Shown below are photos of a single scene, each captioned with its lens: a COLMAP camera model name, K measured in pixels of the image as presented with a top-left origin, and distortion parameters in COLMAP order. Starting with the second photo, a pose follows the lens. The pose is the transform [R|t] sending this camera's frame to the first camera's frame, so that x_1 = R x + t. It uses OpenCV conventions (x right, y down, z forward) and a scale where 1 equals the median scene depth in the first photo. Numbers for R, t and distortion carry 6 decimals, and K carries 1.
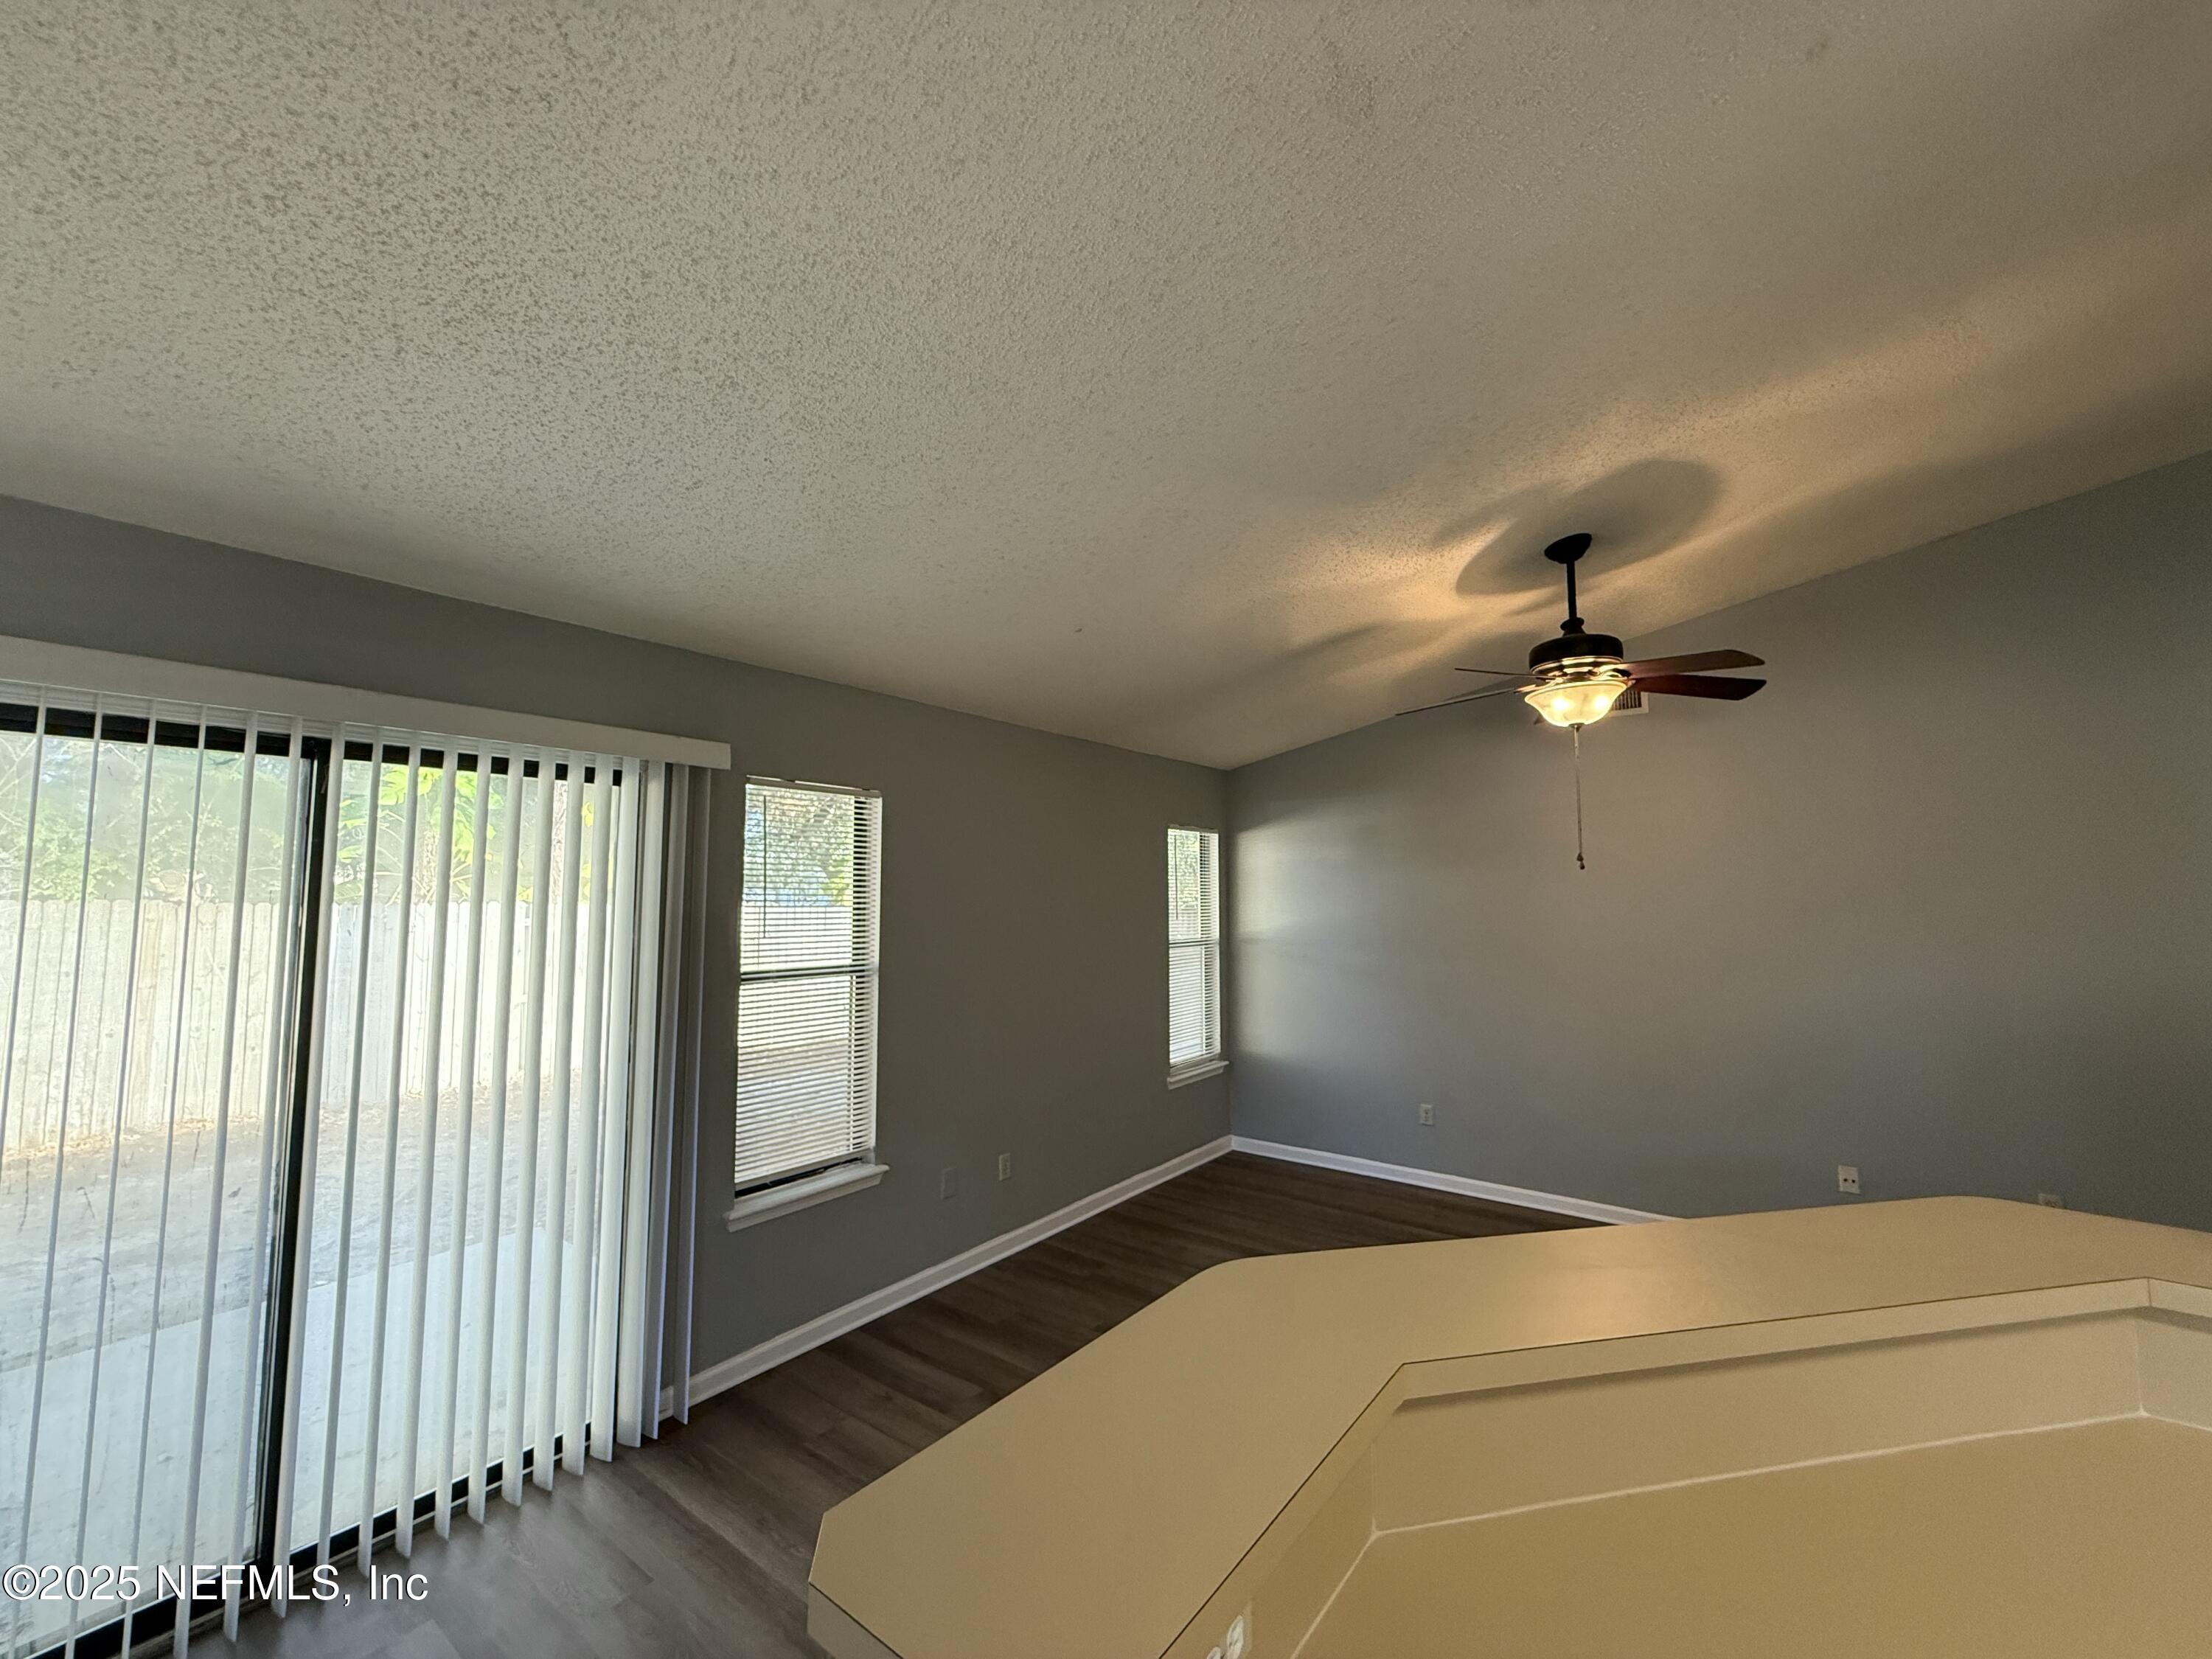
lens RADIAL K [[881.3, 0, 1110.3], [0, 881.3, 832.1], [0, 0, 1]] dist [-0.003689, 0.000333]
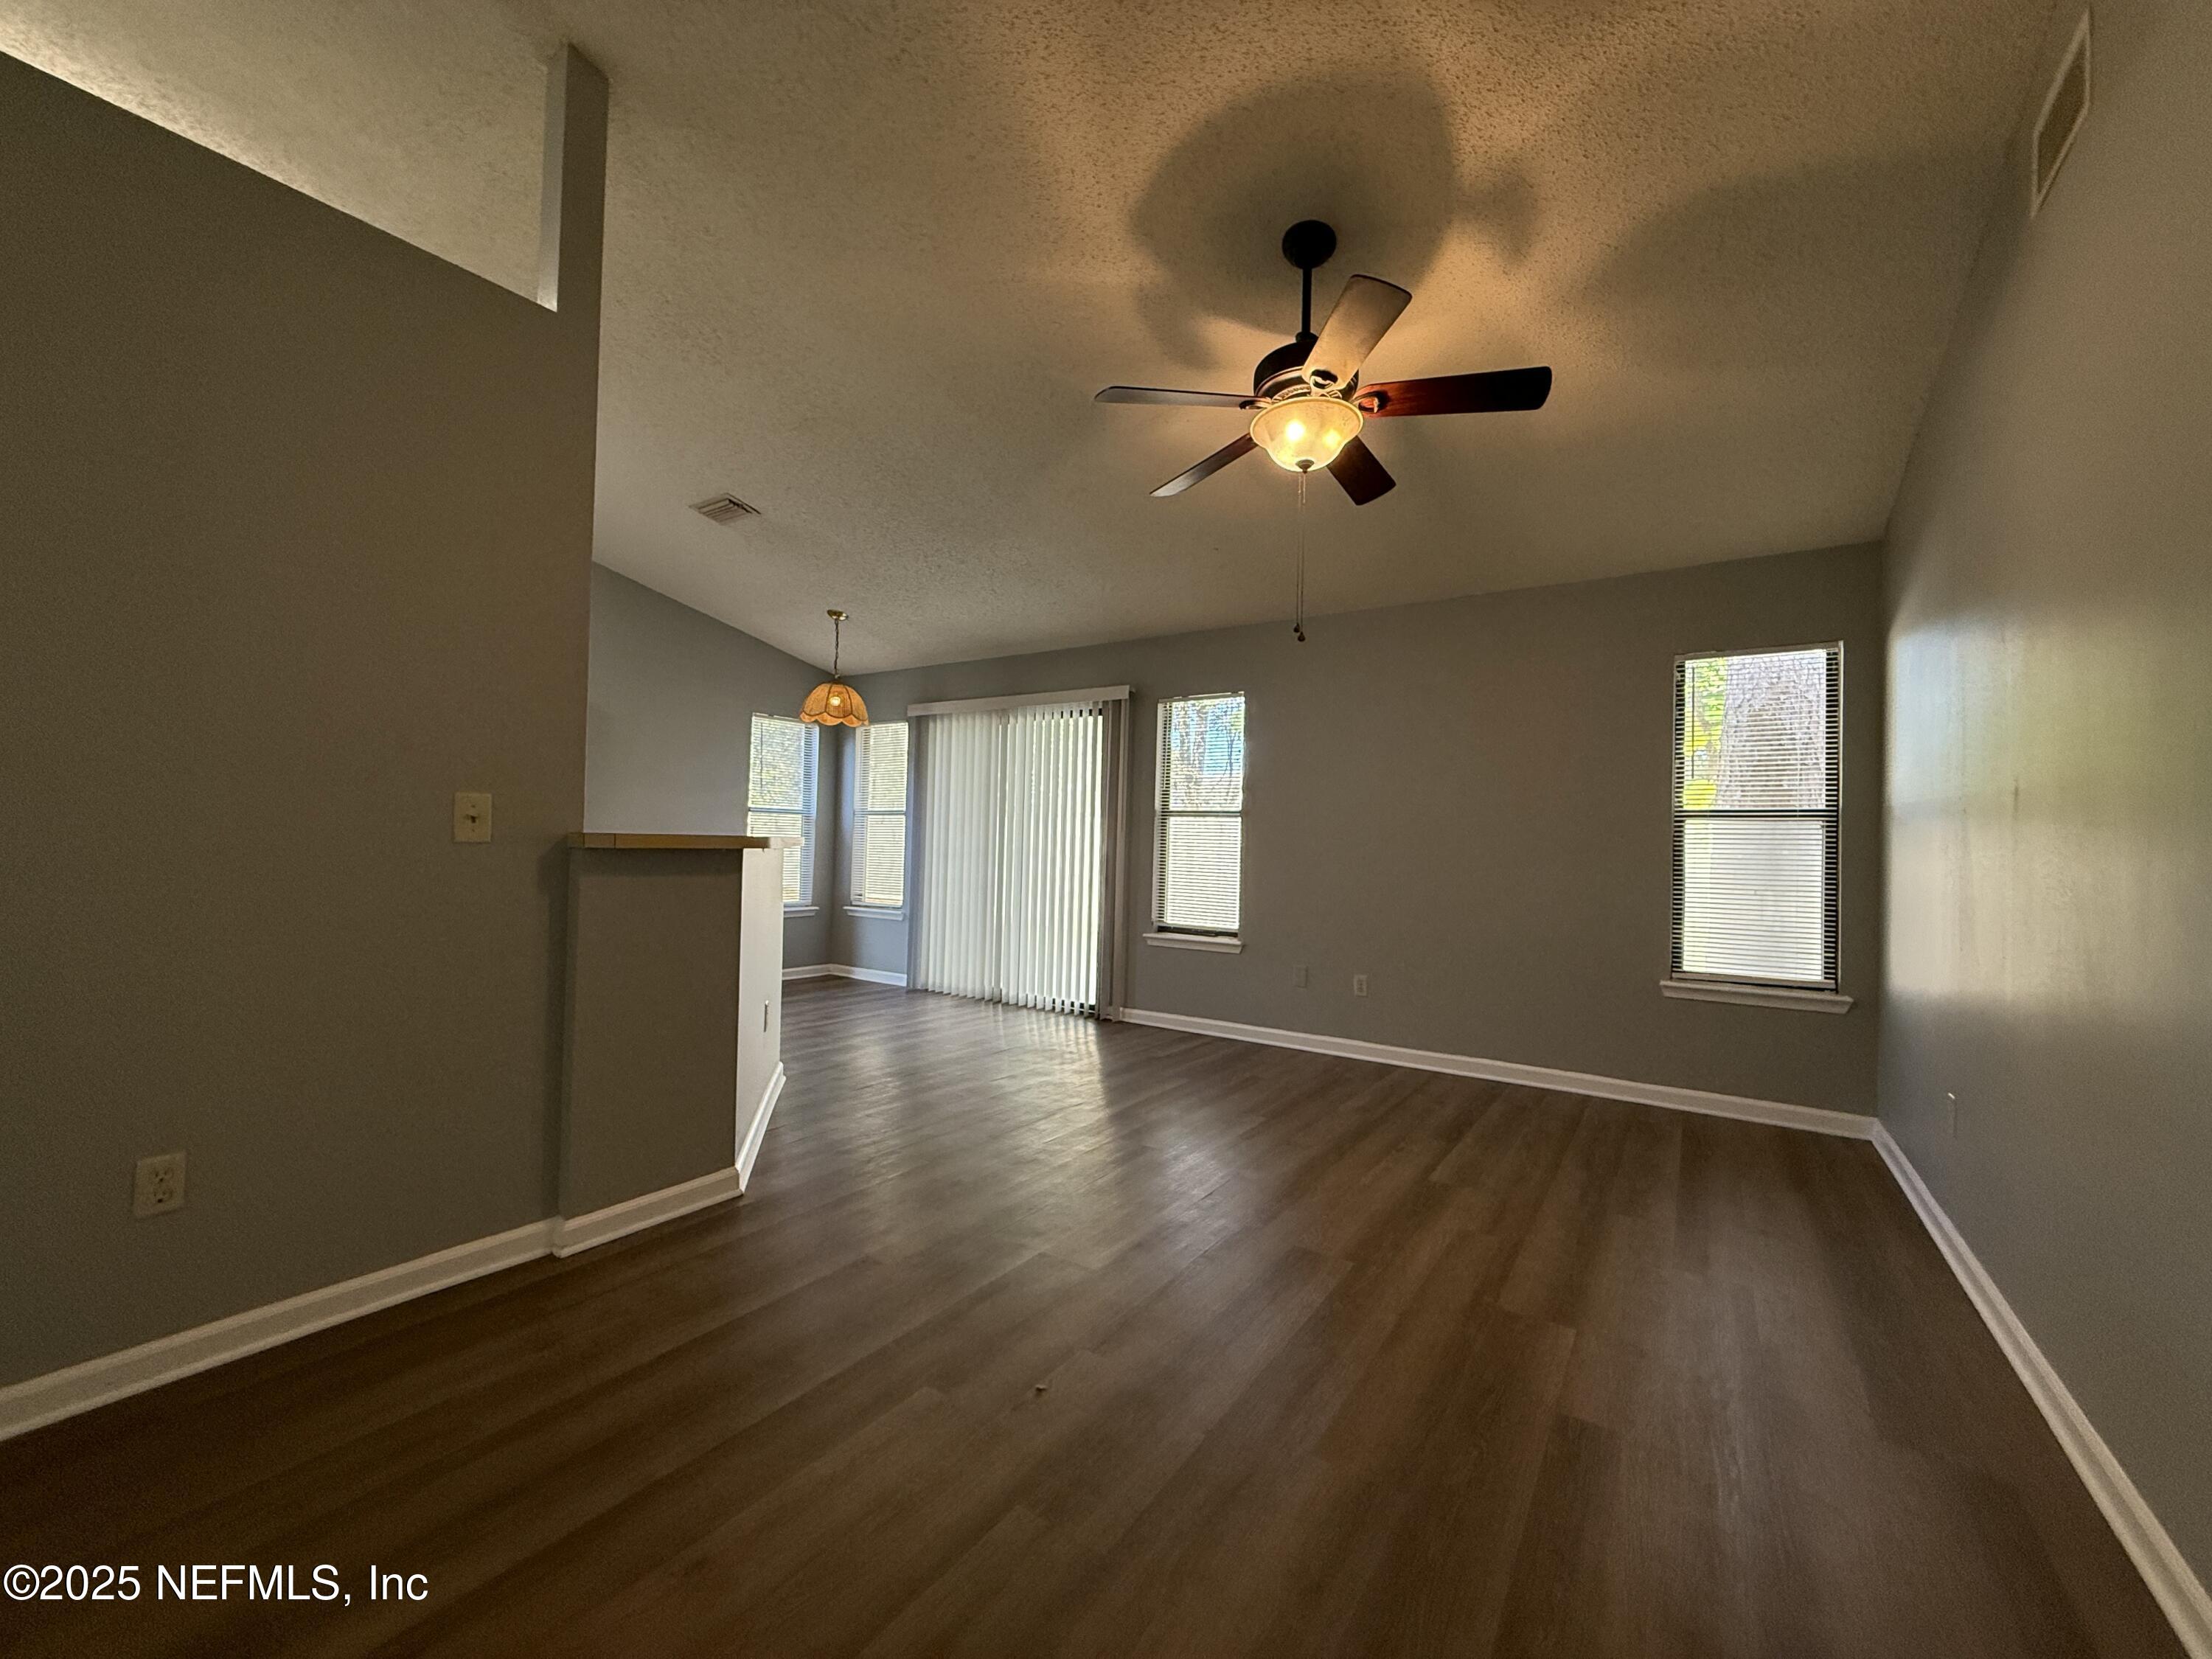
lens RADIAL K [[881.3, 0, 1107.2], [0, 881.3, 823.5], [0, 0, 1]] dist [-0.003689, 0.000333]
pose [[0.047391, -0.027048, -0.998510, 1.268981], [0.041564, 0.998821, -0.025084, 0.213104], [0.998011, -0.040313, 0.048459, 0.734938]]
